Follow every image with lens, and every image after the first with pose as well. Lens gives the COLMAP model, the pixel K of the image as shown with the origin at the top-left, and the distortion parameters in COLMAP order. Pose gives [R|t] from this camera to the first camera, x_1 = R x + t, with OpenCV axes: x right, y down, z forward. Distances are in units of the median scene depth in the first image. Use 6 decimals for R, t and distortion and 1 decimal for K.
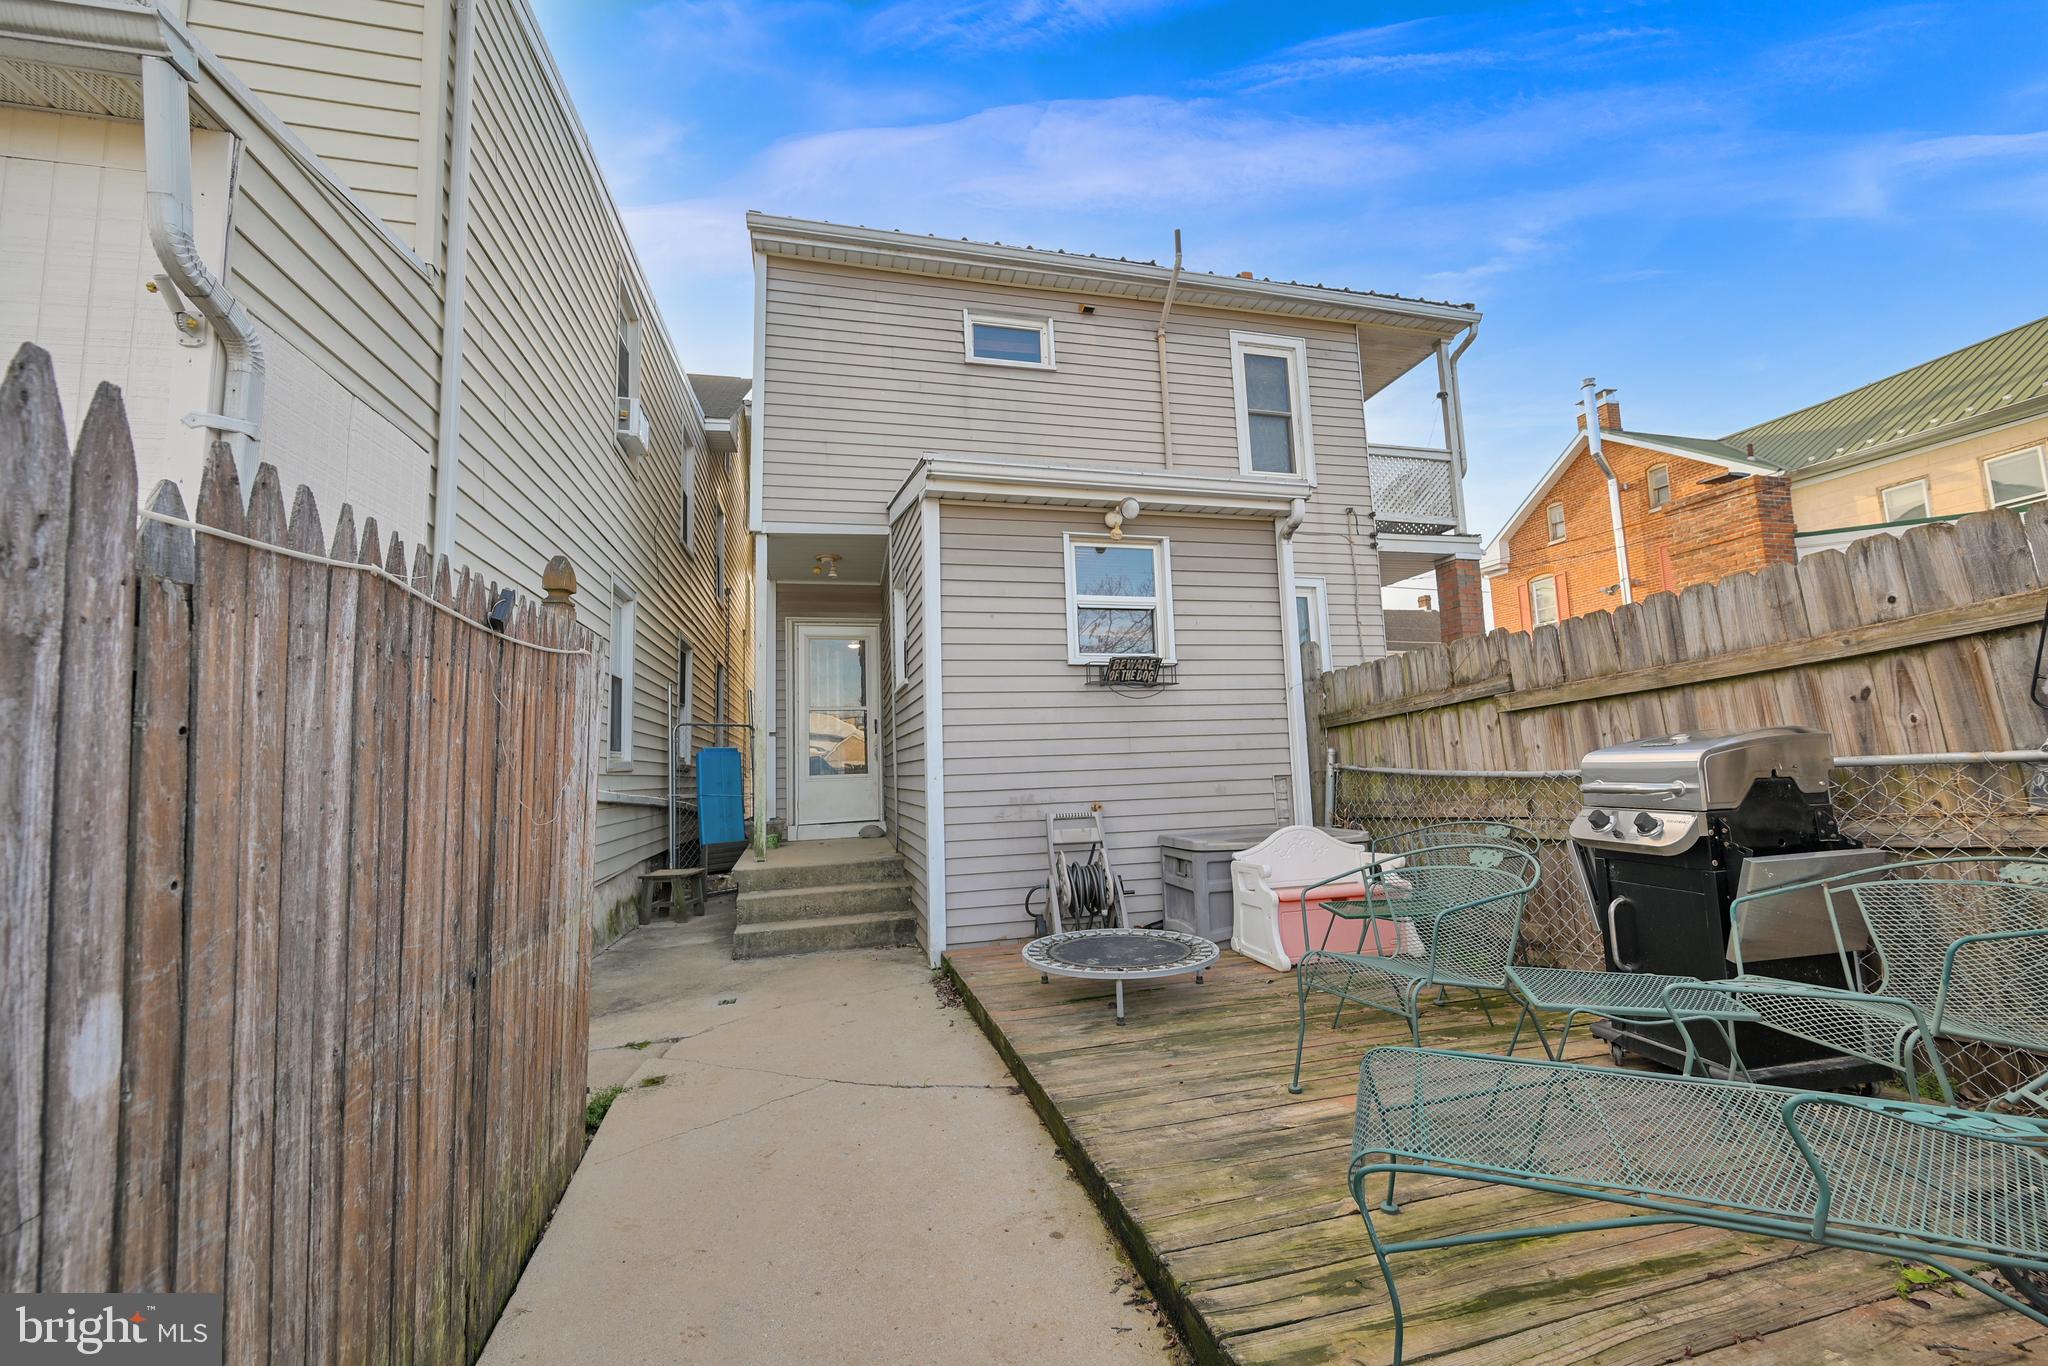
lens RADIAL K [[818.4, 0, 1029.9], [0, 818.4, 670.3], [0, 0, 1]] dist [-0.002117, 0.000208]
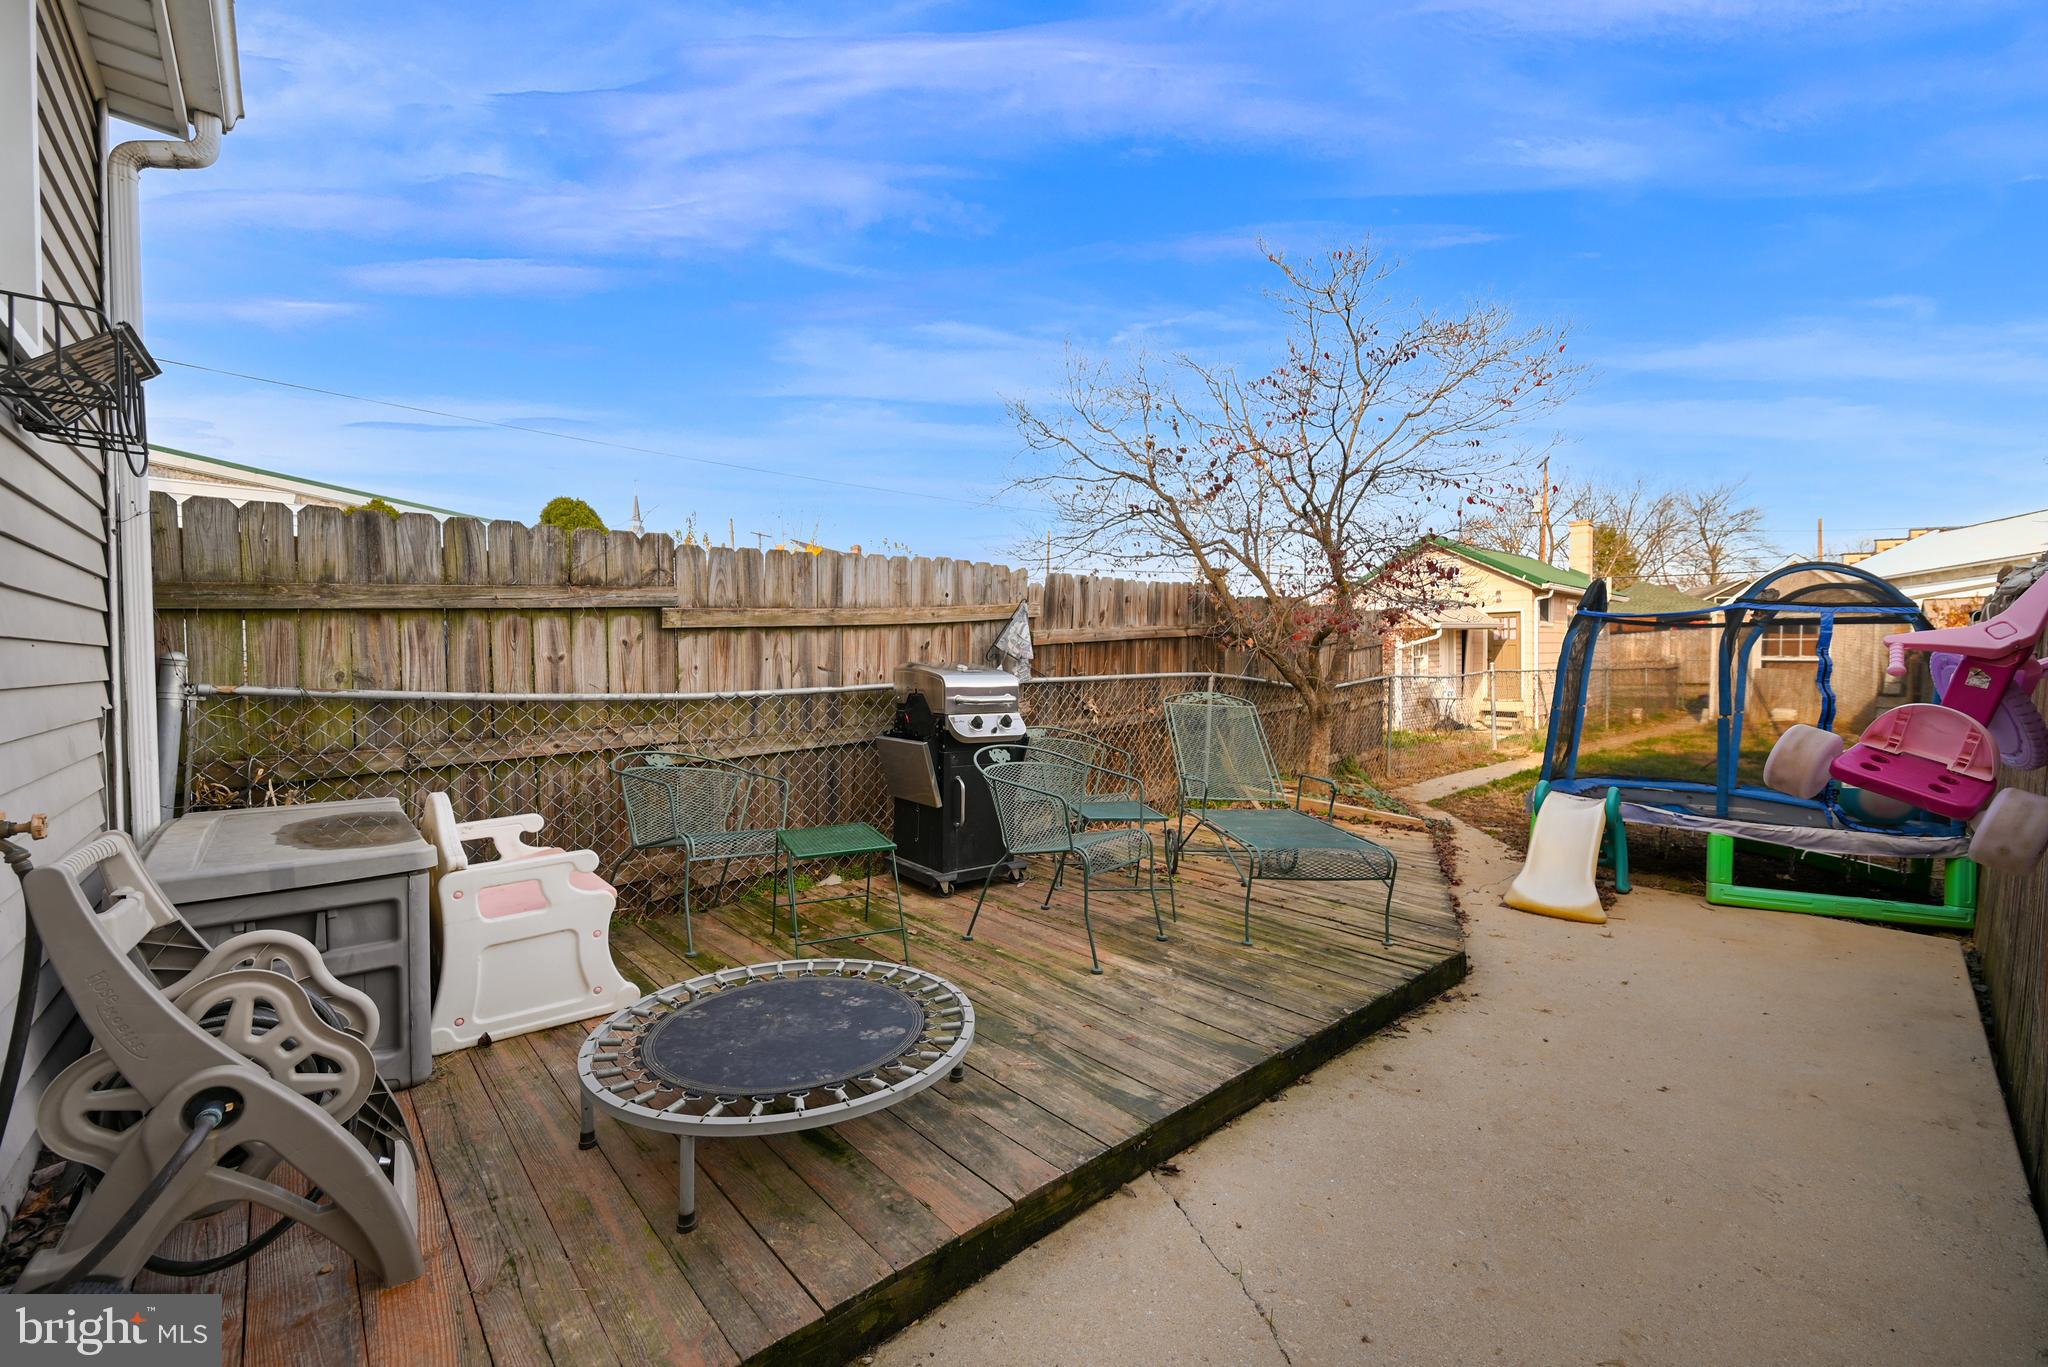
lens RADIAL K [[818.4, 0, 1029.9], [0, 818.4, 670.8], [0, 0, 1]] dist [-0.002117, 0.000208]
pose [[-0.459612, 0.028364, 0.887667, -0.524132], [-0.093241, 0.992425, -0.079990, 0.171277], [-0.883212, -0.119531, -0.453486, 1.355759]]
